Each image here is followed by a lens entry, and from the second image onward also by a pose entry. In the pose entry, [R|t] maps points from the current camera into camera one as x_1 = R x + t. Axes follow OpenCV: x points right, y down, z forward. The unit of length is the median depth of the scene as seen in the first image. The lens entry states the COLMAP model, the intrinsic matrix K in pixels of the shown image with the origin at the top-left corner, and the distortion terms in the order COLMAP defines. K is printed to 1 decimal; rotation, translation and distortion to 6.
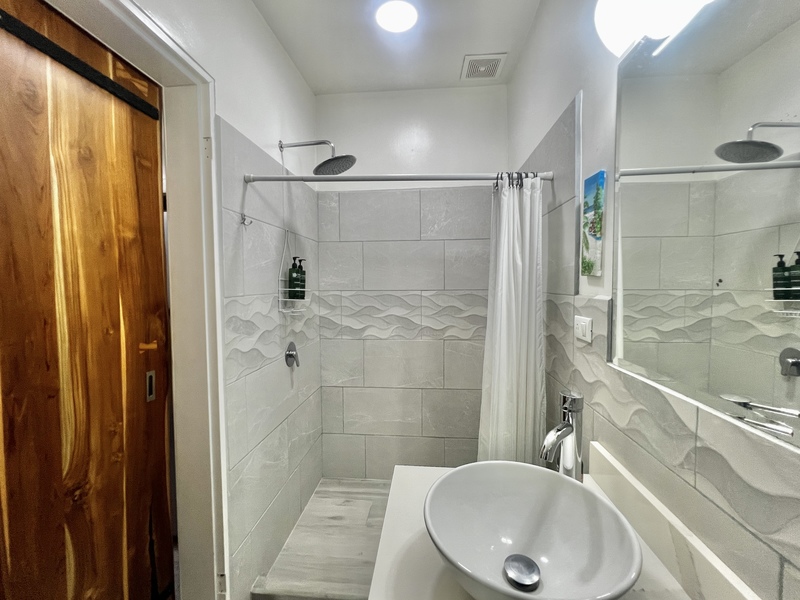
lens RADIAL K [[341.6, 0, 399.5], [0, 341.6, 297.6], [0, 0, 1]] dist [-0.001378, 0.000370]
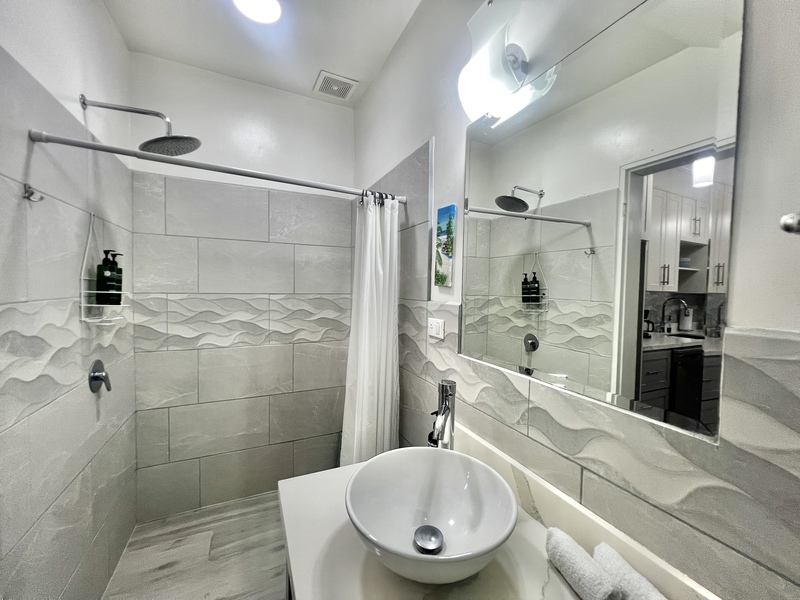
lens RADIAL K [[321.4, 0, 399.9], [0, 321.4, 297.9], [0, 0, 1]] dist [-0.001357, 0.000029]
pose [[0.860641, 0.003004, 0.509203, -0.109484], [-0.001316, 0.999992, -0.003674, -0.009218], [-0.509210, 0.002492, 0.860639, 0.035777]]
